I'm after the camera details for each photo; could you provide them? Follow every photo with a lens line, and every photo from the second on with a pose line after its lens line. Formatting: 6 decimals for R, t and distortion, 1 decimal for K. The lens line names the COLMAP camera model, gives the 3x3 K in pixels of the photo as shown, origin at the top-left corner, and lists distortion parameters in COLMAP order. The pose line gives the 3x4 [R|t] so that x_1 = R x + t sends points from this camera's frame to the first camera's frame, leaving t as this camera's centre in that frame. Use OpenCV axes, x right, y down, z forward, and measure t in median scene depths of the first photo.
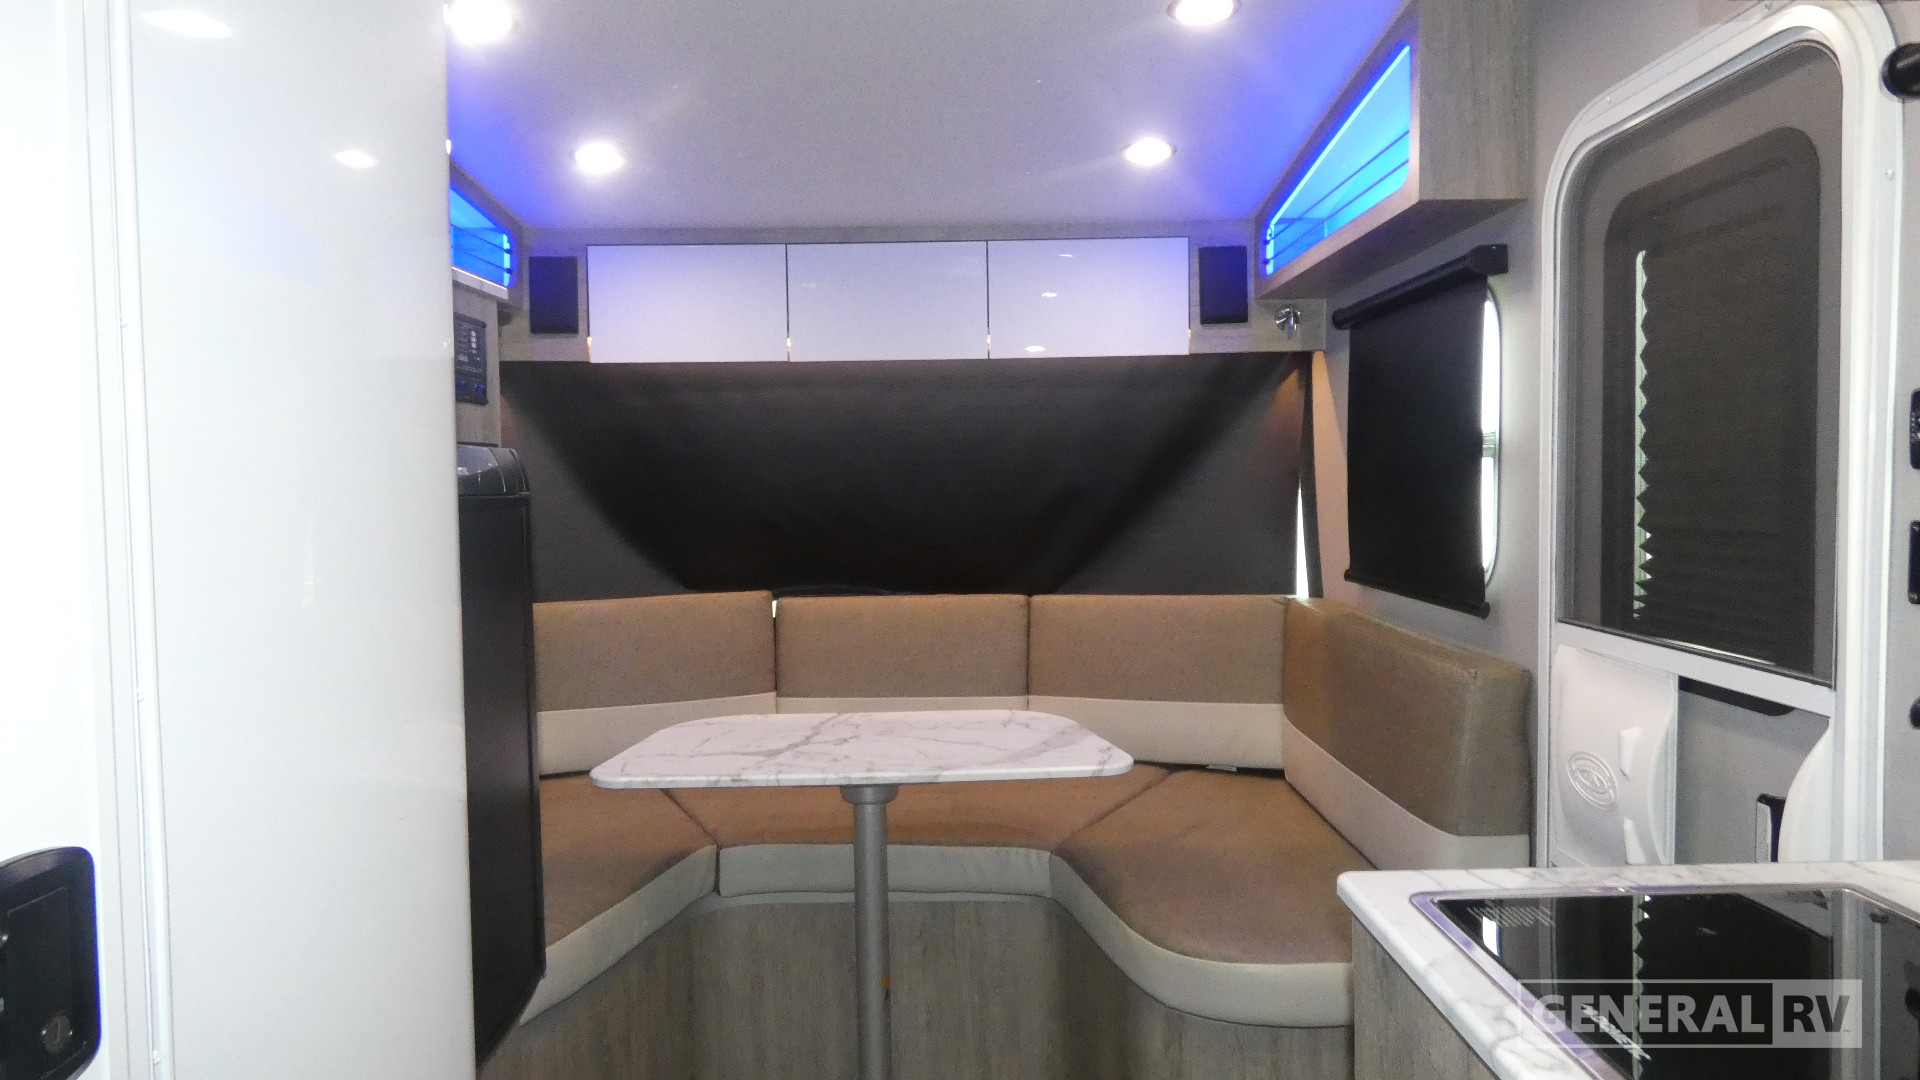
lens RADIAL K [[1169.0, 0, 965.2], [0, 1169.0, 537.9], [0, 0, 1]] dist [0.010903, -0.017113]
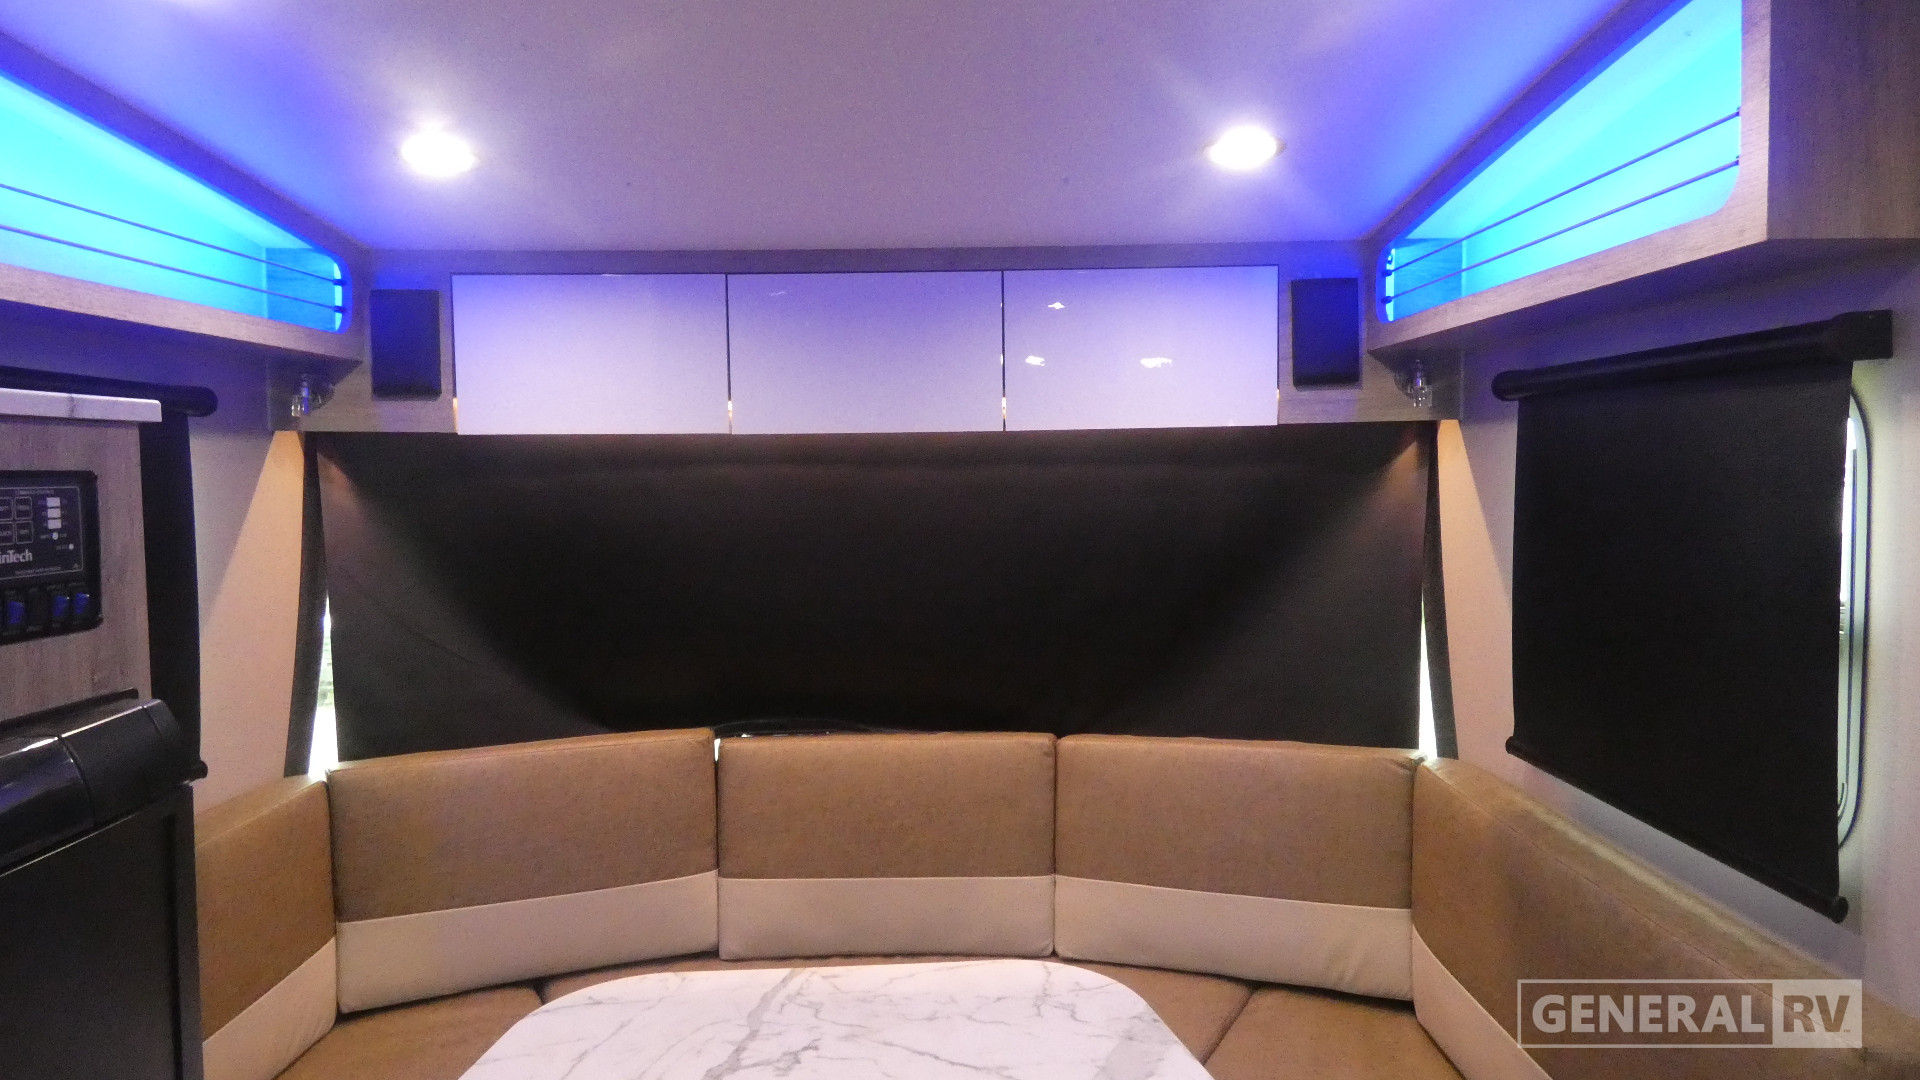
lens RADIAL K [[1169.0, 0, 970.0], [0, 1169.0, 533.0], [0, 0, 1]] dist [0.010903, -0.017113]
pose [[0.999900, 0.000017, 0.014125, -0.011772], [-0.000061, 0.999995, 0.003145, -0.092559], [-0.014125, -0.003145, 0.999895, 0.271729]]
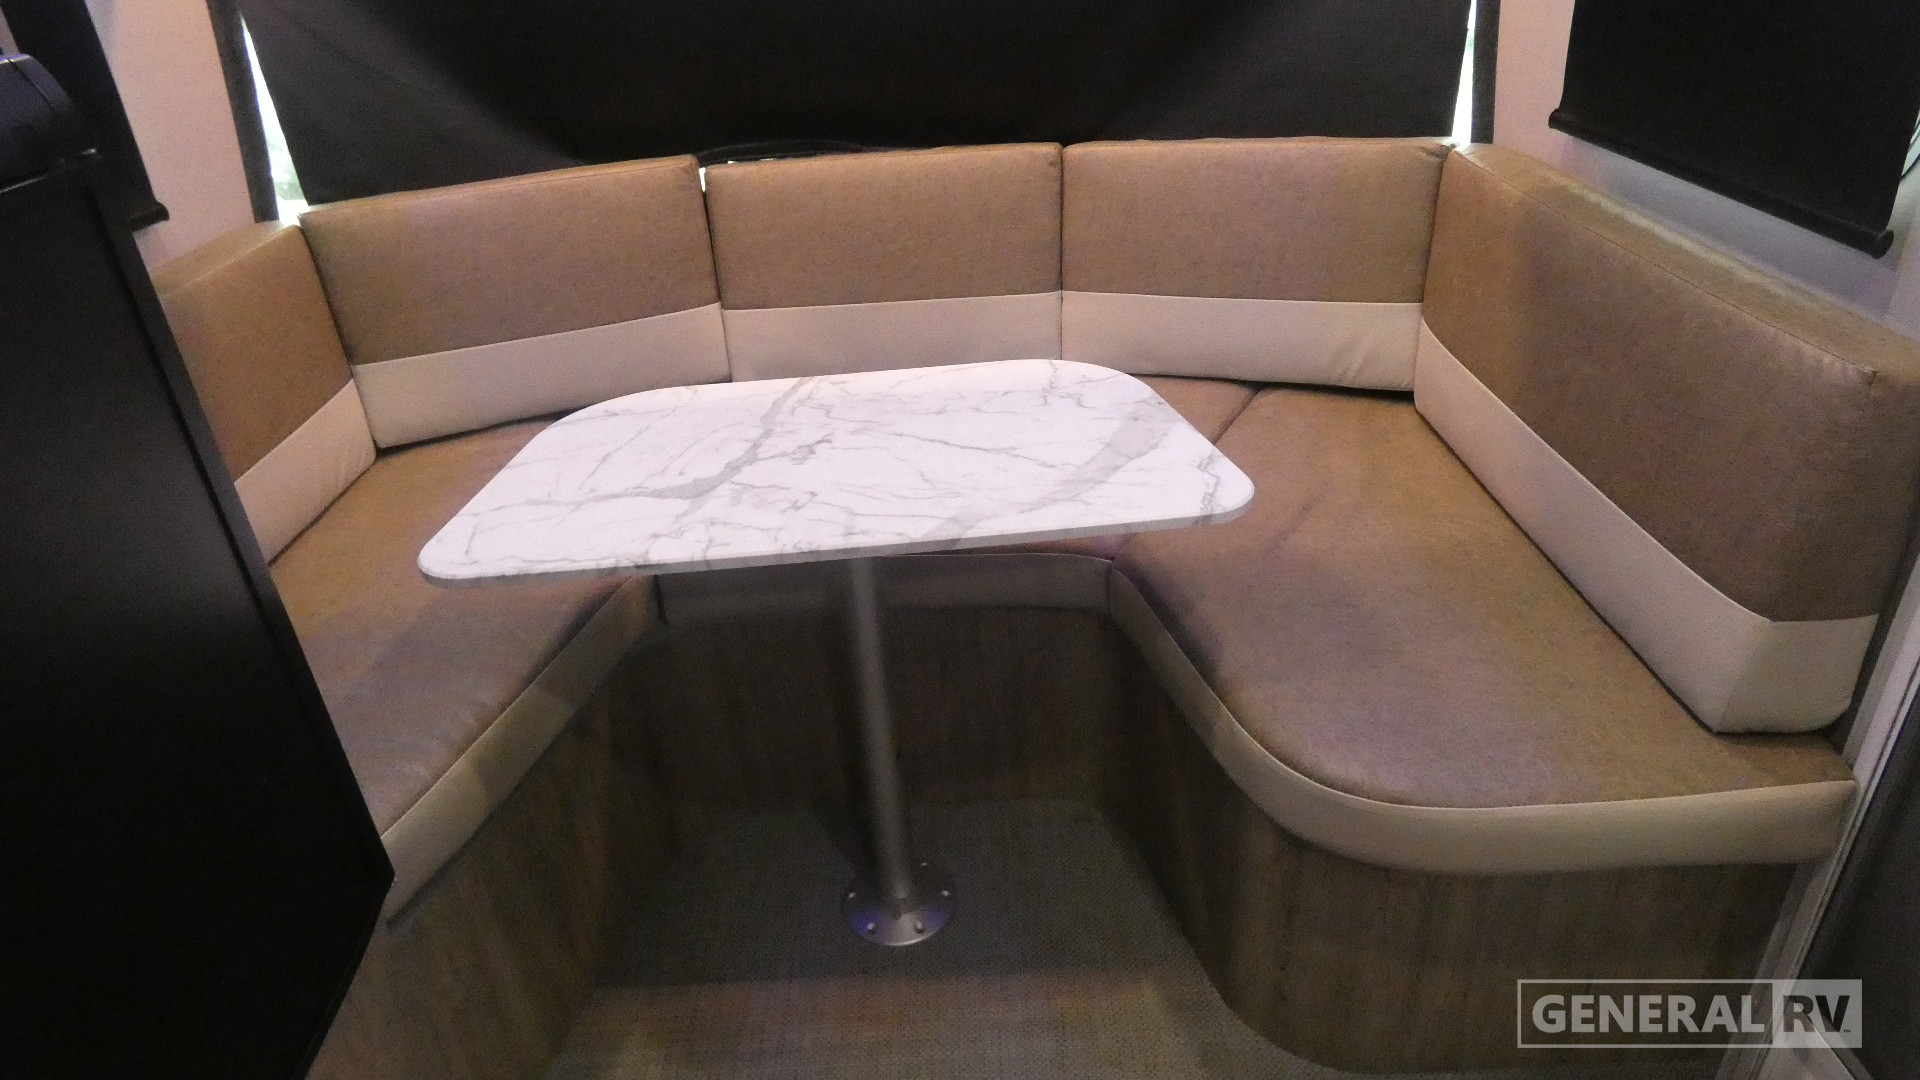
lens RADIAL K [[1169.0, 0, 972.4], [0, 1169.0, 547.1], [0, 0, 1]] dist [0.010903, -0.017113]
pose [[0.998868, -0.047384, -0.004298, -0.007433], [0.044388, 0.895568, 0.442705, -0.053554], [-0.017128, -0.442394, 0.896657, 0.288419]]
